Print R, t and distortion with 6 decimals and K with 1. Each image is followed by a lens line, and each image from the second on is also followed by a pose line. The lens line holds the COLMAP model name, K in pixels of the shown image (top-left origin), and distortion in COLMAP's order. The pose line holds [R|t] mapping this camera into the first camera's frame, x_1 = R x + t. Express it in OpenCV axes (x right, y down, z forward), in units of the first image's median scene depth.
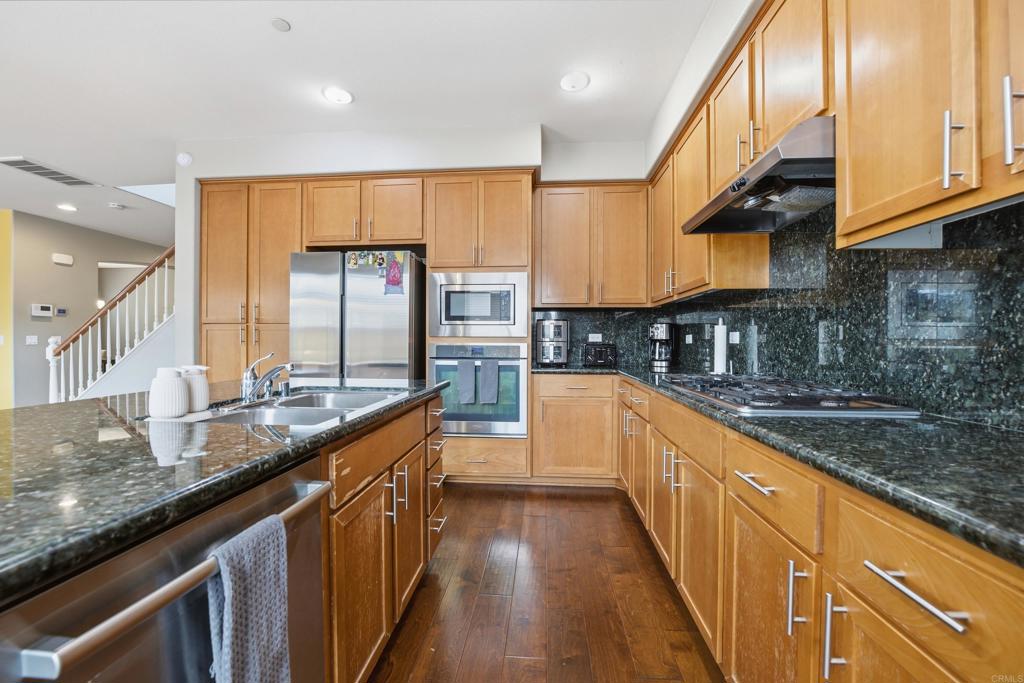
lens RADIAL K [[416.1, 0, 510.1], [0, 416.1, 339.0], [0, 0, 1]] dist [-0.001451, -0.000177]
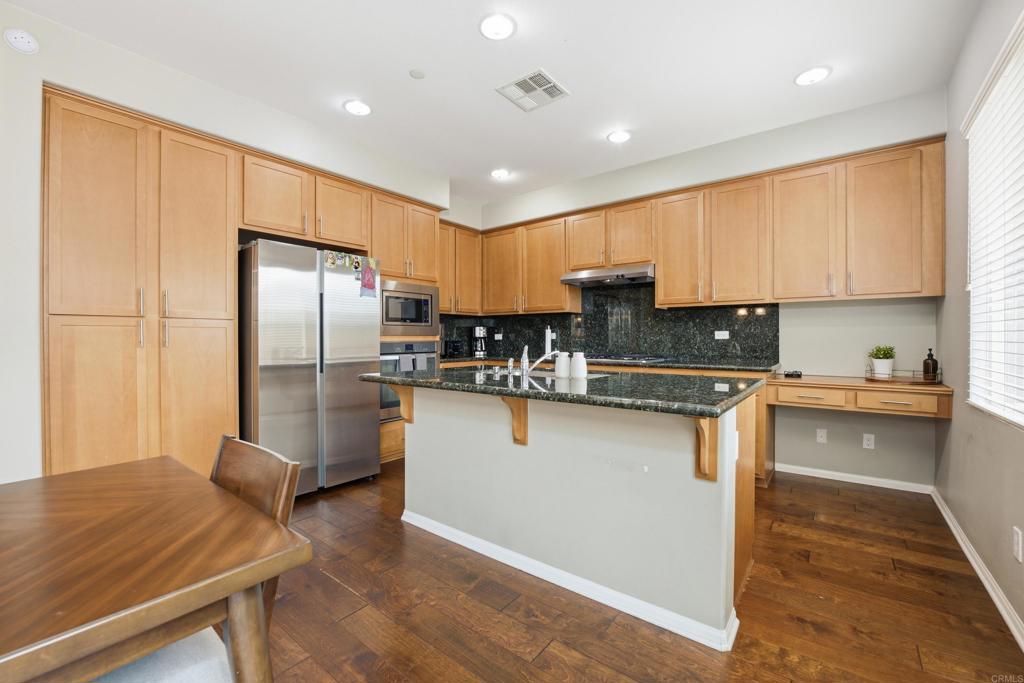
lens RADIAL K [[416.1, 0, 510.9], [0, 416.1, 339.1], [0, 0, 1]] dist [-0.001451, -0.000177]
pose [[0.542991, -0.007779, 0.839703, -0.949761], [0.006342, 0.999967, 0.005162, 0.000930], [-0.839715, 0.002522, 0.543022, 0.083982]]
